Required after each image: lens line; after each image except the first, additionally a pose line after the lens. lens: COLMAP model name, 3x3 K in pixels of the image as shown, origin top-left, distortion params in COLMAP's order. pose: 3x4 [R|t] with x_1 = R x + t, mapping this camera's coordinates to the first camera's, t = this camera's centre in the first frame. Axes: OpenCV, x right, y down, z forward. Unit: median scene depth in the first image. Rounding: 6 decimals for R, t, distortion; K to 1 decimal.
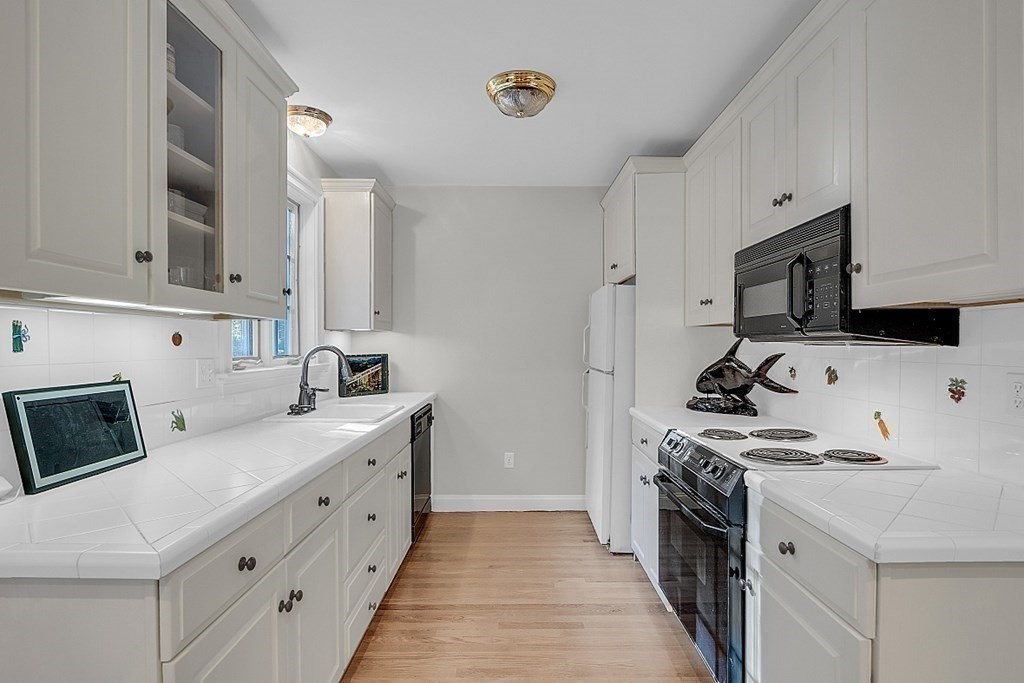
lens RADIAL K [[470.6, 0, 513.8], [0, 470.6, 346.3], [0, 0, 1]] dist [-0.016325, 0.000657]
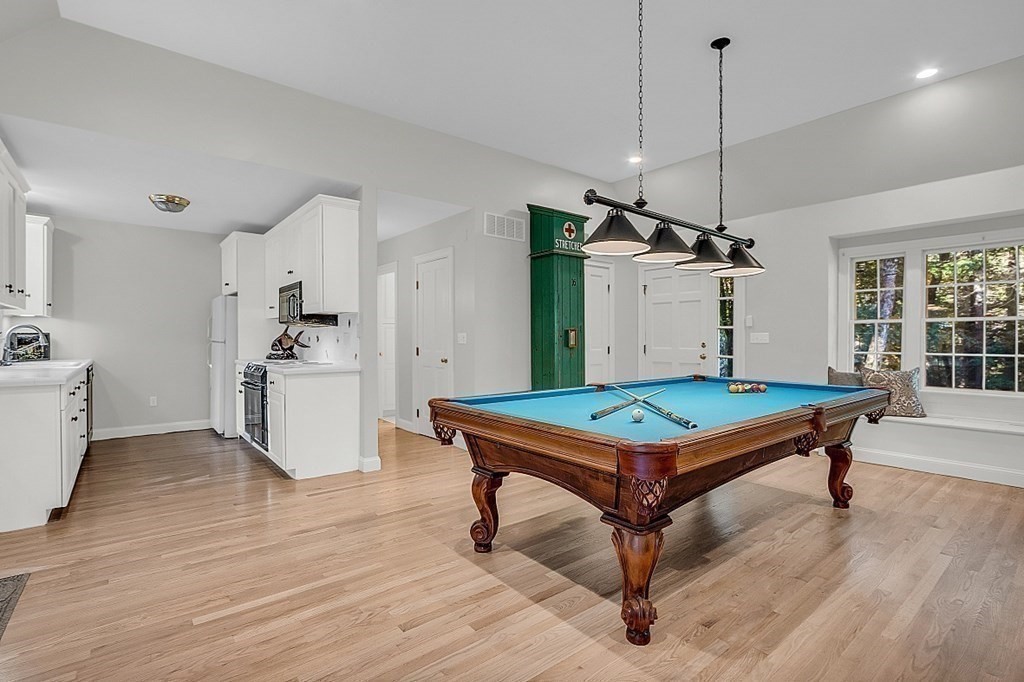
lens RADIAL K [[470.6, 0, 507.8], [0, 470.6, 342.8], [0, 0, 1]] dist [-0.016325, 0.000657]
pose [[0.761103, -0.006984, 0.648593, -0.159560], [0.003930, 0.999973, 0.006156, 0.056340], [-0.648619, -0.002137, 0.761110, -1.287922]]
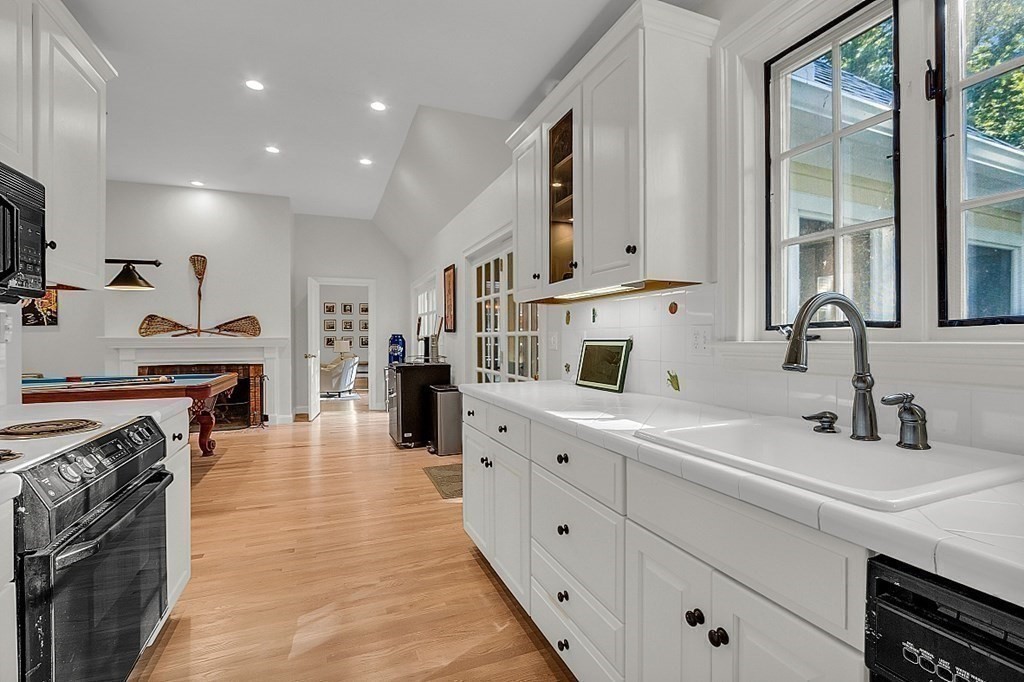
lens RADIAL K [[470.6, 0, 518.8], [0, 470.6, 342.7], [0, 0, 1]] dist [-0.016325, 0.000657]
pose [[-0.919039, 0.001558, -0.394163, 0.056362], [-0.000641, 0.999985, 0.005447, 0.048598], [0.394165, 0.005259, -0.919025, 1.455984]]
